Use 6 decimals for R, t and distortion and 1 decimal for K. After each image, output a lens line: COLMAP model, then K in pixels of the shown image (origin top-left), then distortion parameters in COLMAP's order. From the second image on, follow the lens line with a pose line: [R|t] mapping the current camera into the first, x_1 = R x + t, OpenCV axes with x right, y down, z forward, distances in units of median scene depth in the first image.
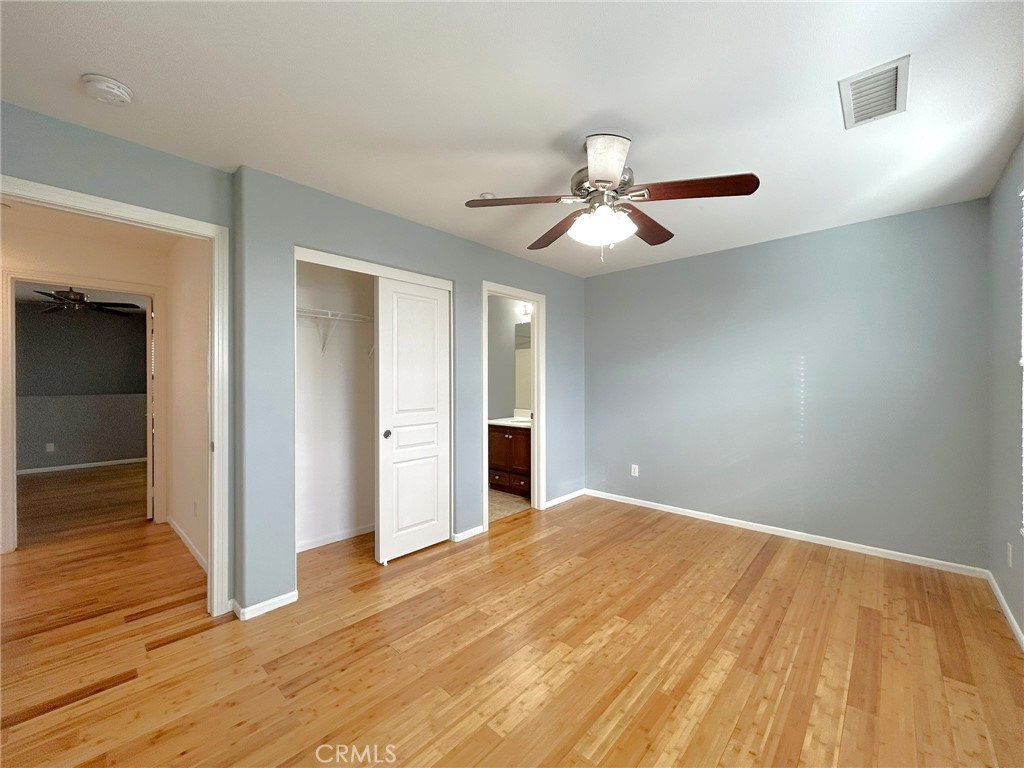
lens RADIAL K [[415.0, 0, 514.2], [0, 415.0, 383.3], [0, 0, 1]] dist [-0.000091, 0.000872]
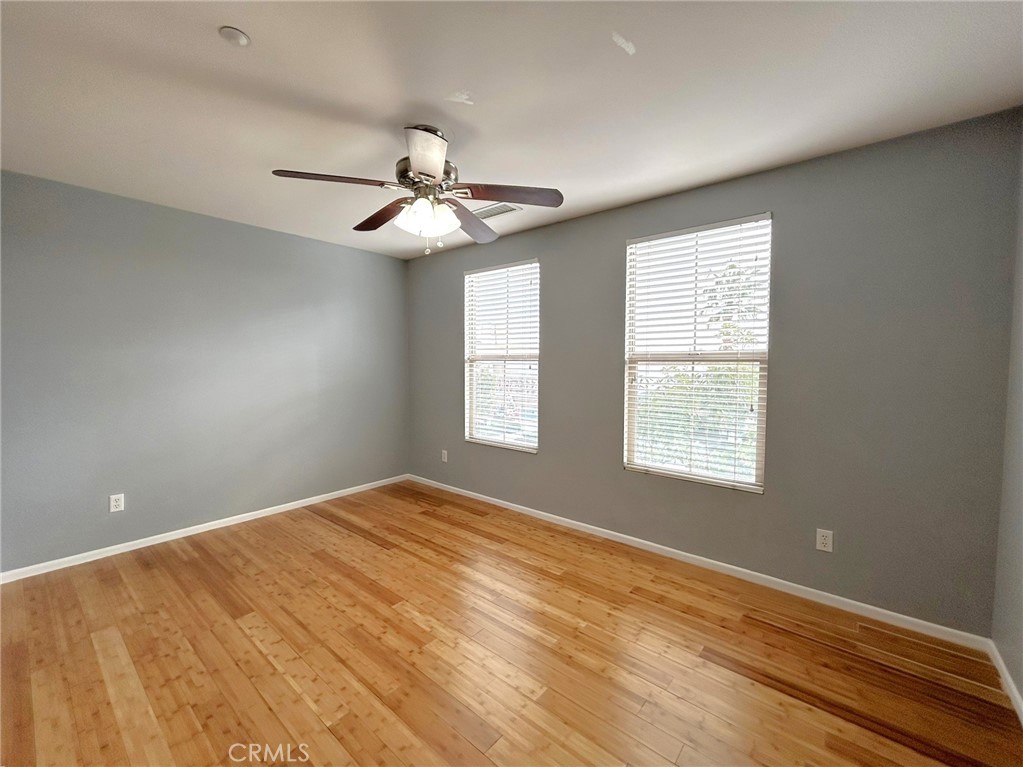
lens RADIAL K [[414.6, 0, 513.9], [0, 414.6, 380.8], [0, 0, 1]] dist [-0.000091, 0.000872]
pose [[-0.036314, -0.045998, 0.998281, -0.627593], [0.003093, 0.998930, 0.046140, -0.022430], [-0.999336, 0.004763, -0.036133, 0.634300]]
